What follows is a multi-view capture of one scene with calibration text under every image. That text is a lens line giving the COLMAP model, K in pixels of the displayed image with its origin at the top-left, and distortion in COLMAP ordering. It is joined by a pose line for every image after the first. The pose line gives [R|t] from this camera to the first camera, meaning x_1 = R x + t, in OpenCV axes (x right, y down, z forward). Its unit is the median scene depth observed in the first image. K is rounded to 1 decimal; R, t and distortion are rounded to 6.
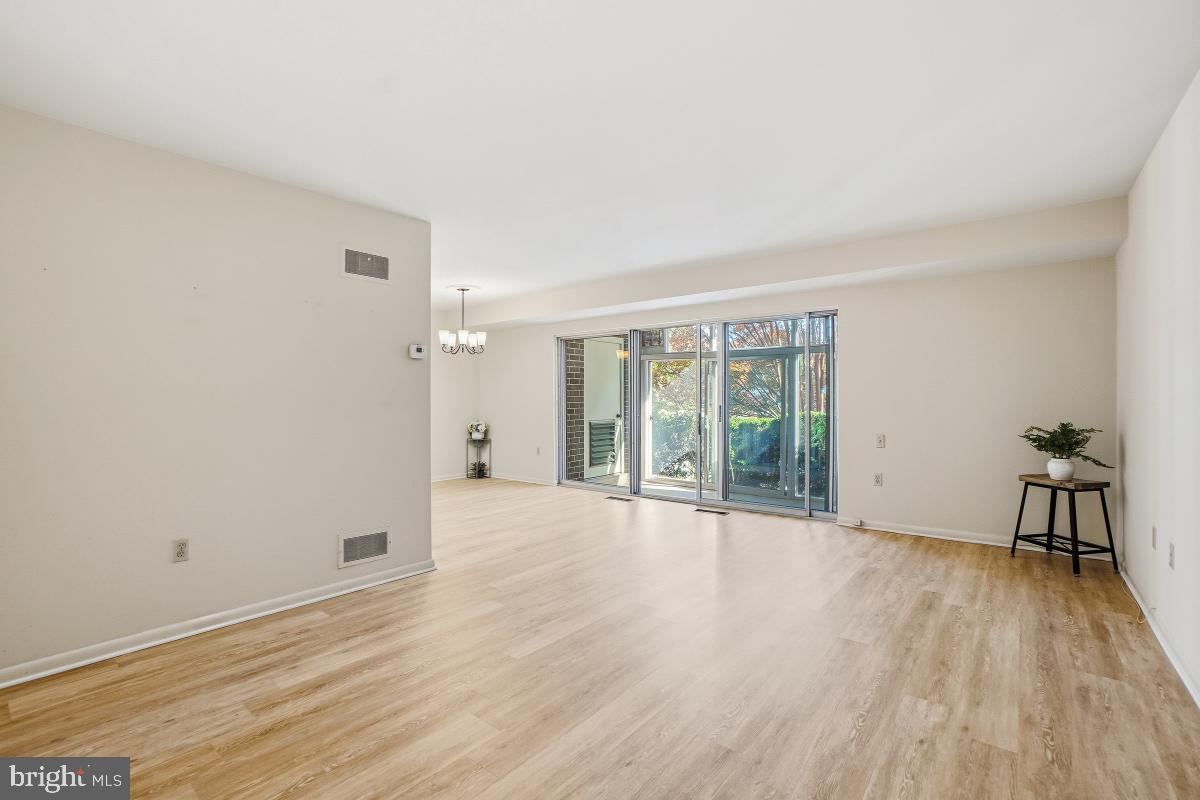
lens RADIAL K [[544.8, 0, 600.2], [0, 544.8, 397.9], [0, 0, 1]] dist [-0.043280, 0.011493]
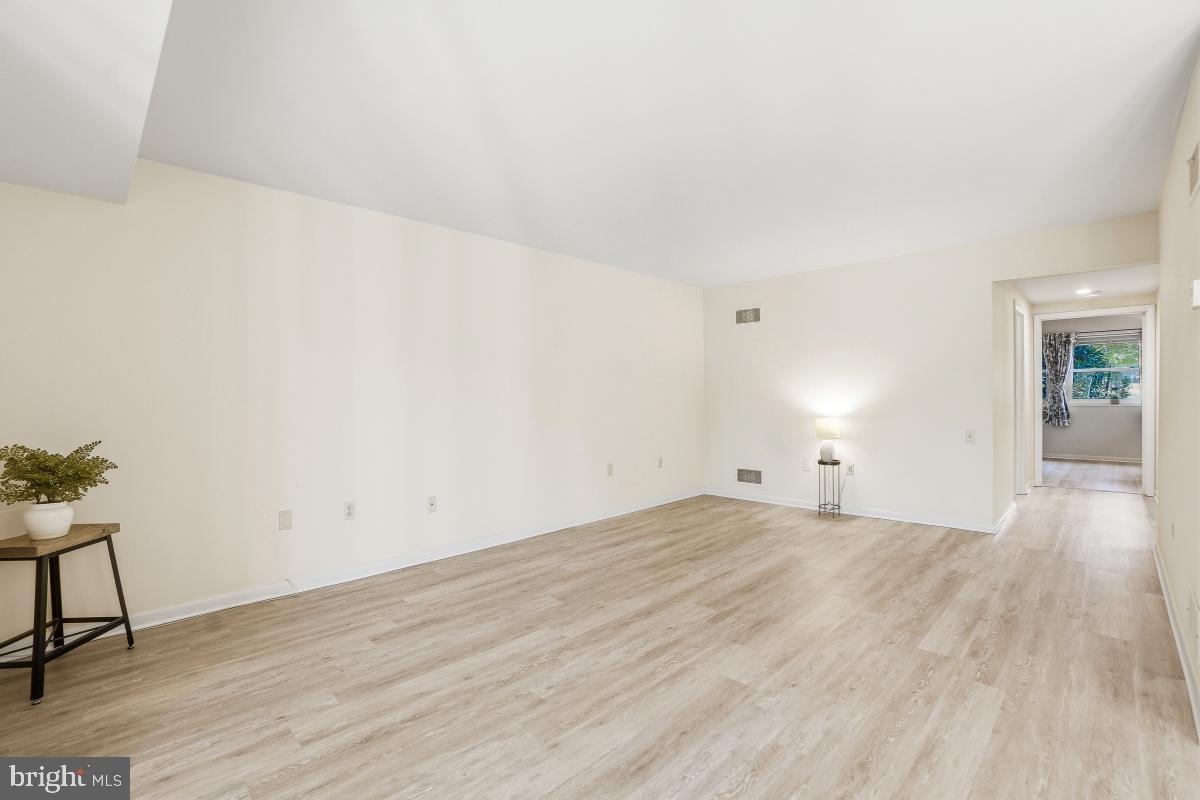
lens RADIAL K [[544.8, 0, 597.2], [0, 544.8, 400.5], [0, 0, 1]] dist [-0.043280, 0.011493]
pose [[-0.994022, 0.011091, 0.108613, 0.199508], [0.012146, 0.999885, 0.009060, 0.000762], [-0.108500, 0.010325, -0.994043, 1.770479]]
